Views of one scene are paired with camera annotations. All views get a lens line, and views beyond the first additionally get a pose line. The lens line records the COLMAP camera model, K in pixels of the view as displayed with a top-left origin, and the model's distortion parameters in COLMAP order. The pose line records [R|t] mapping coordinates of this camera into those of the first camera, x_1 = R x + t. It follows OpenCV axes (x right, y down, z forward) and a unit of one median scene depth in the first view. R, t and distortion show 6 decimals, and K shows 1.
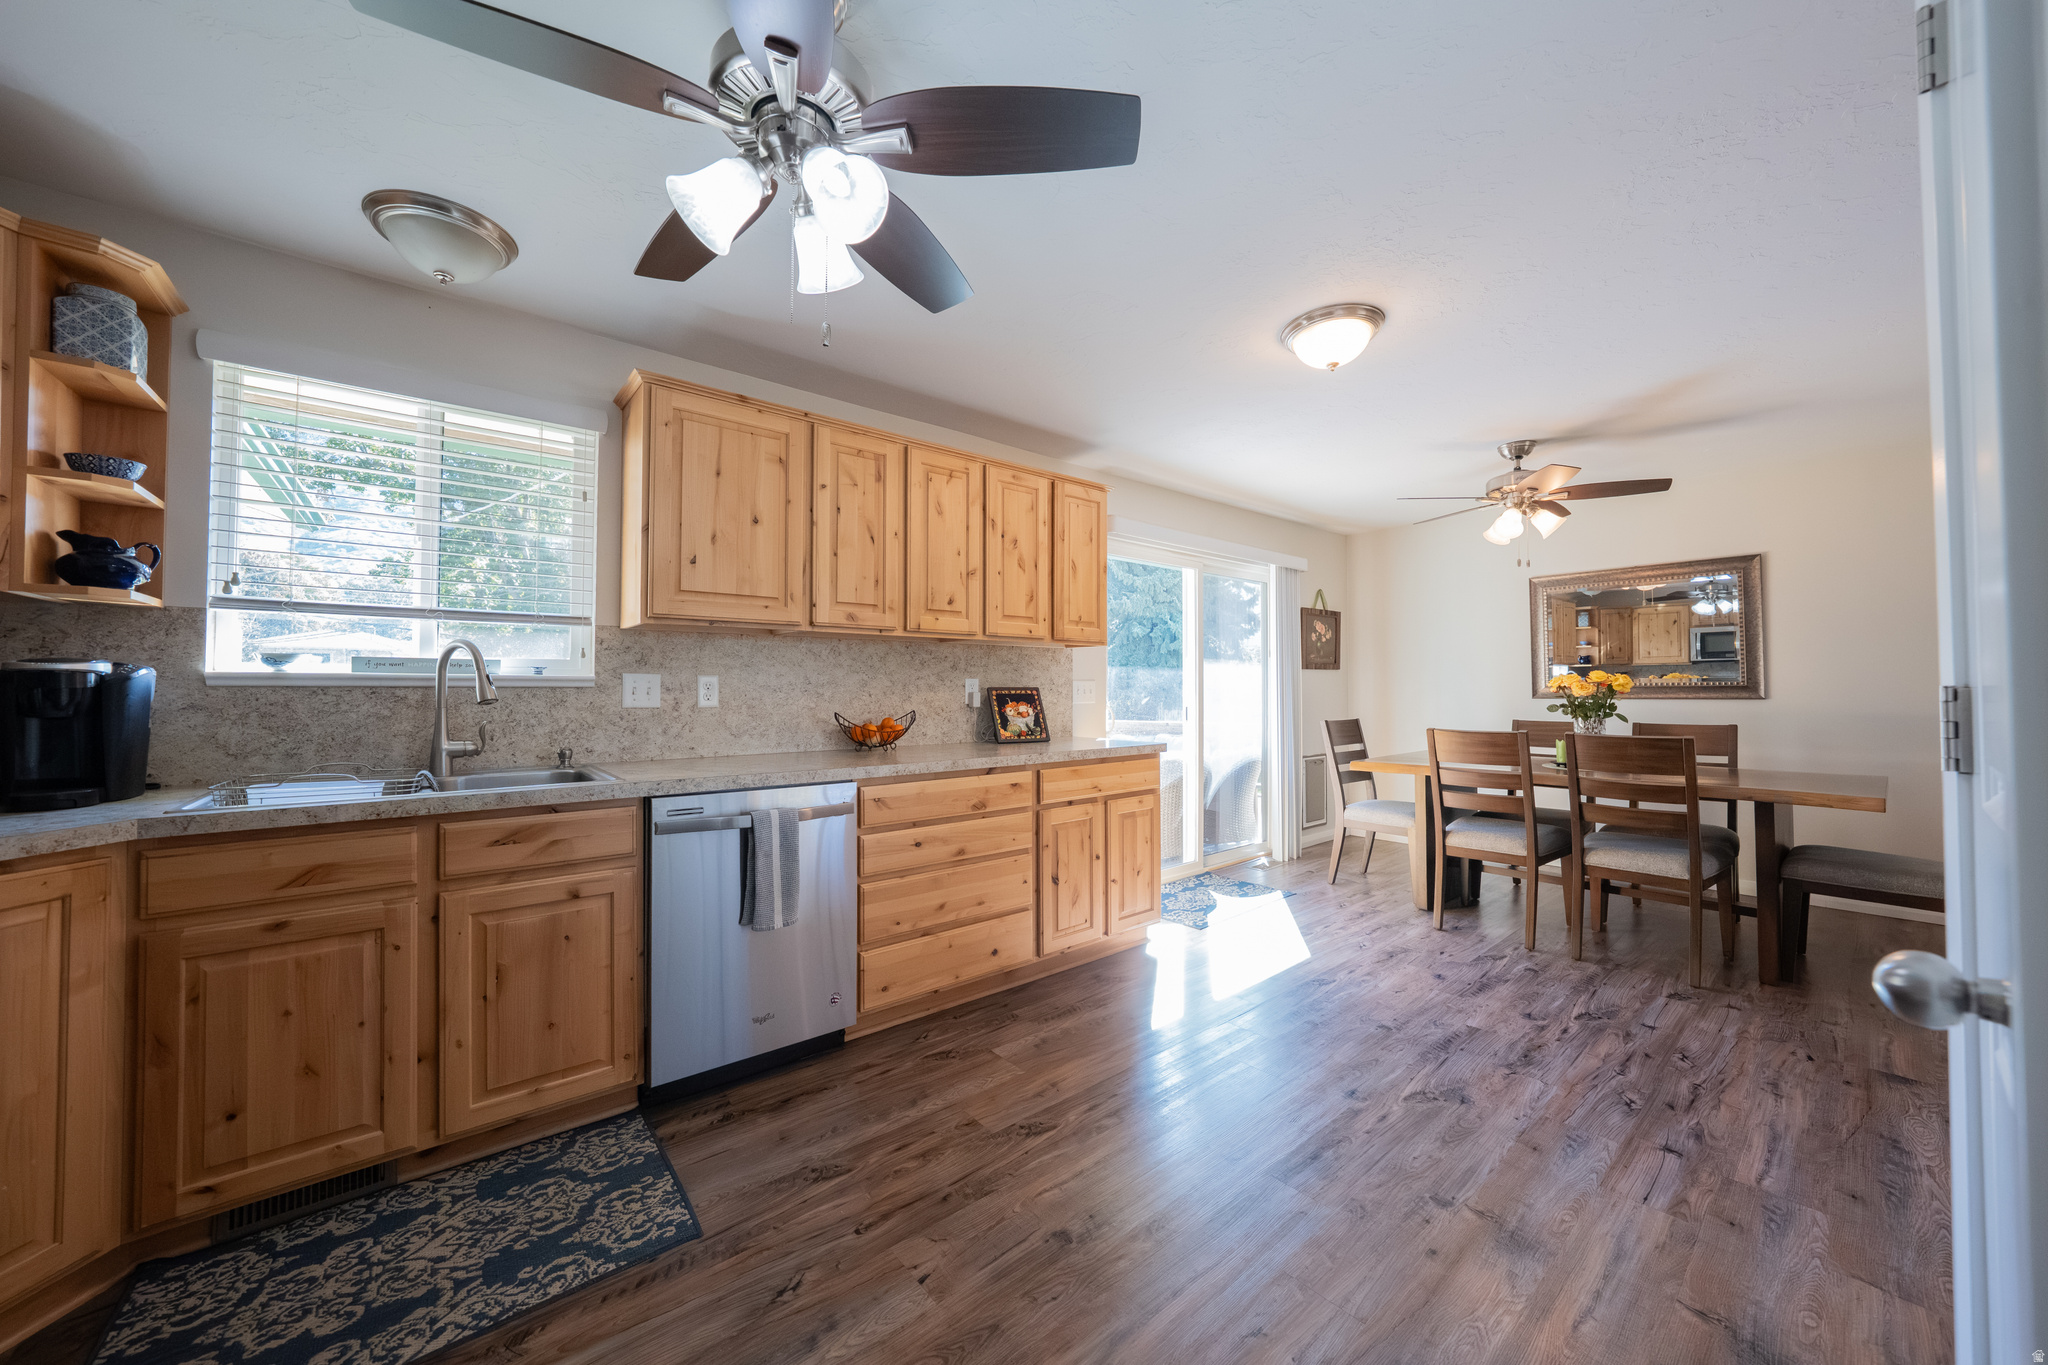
lens RADIAL K [[708.0, 0, 1024.0], [0, 708.0, 682.5], [0, 0, 1]] dist [0.000043, 0.000055]
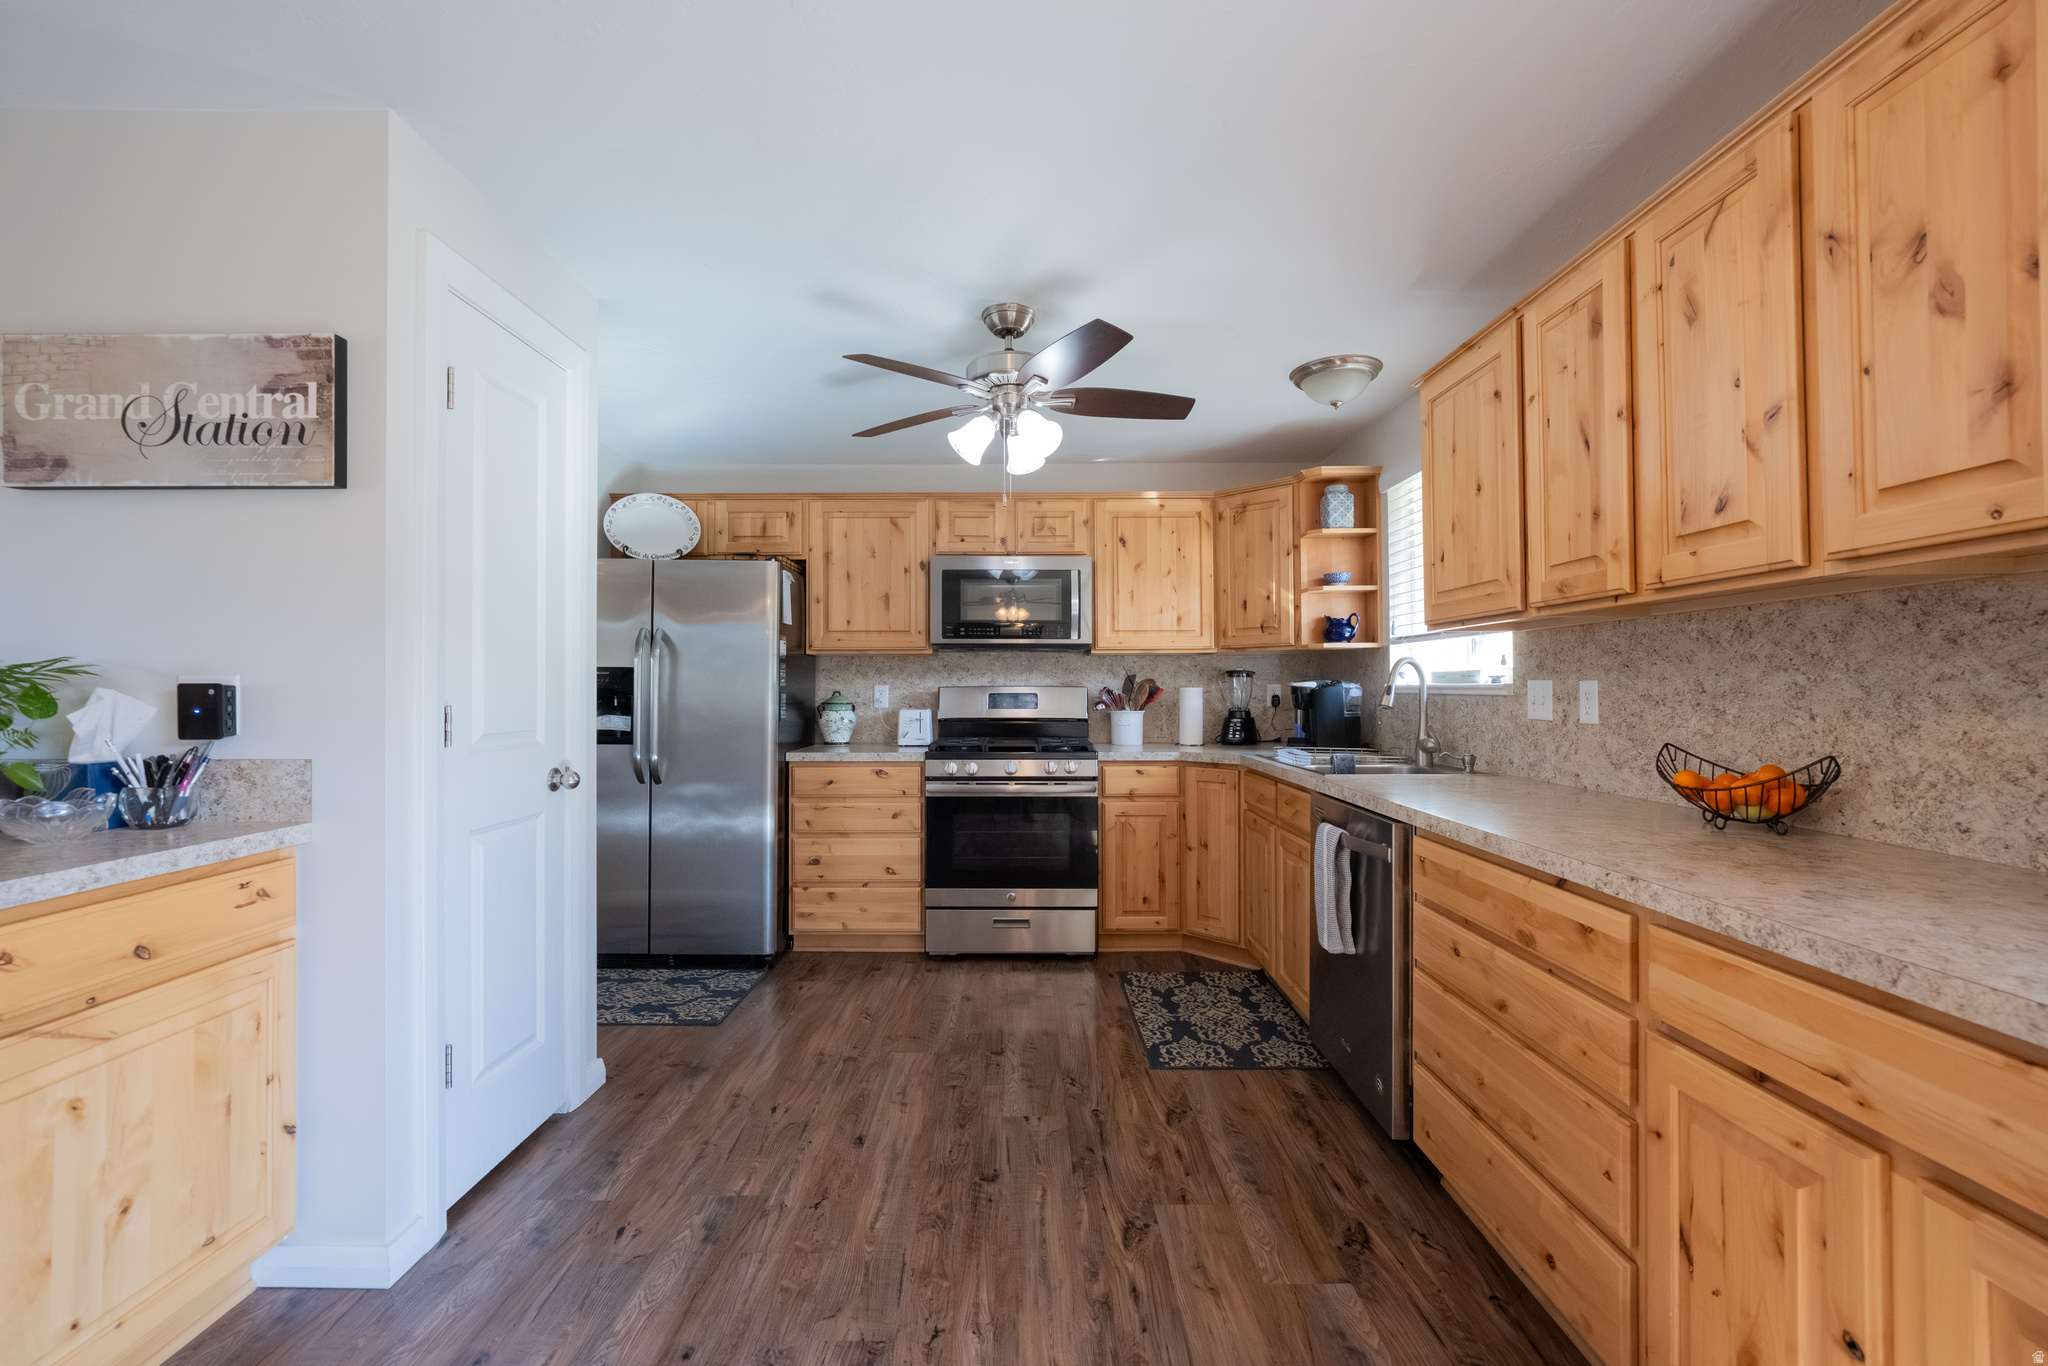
lens RADIAL K [[860.7, 0, 1024.0], [0, 860.7, 683.0], [0, 0, 1]] dist [0.000499, 0.000045]
pose [[-0.625098, -0.000330, -0.780546, 0.773554], [0.012376, 0.999870, -0.010334, -0.006959], [0.780448, -0.016120, -0.625013, 1.338164]]
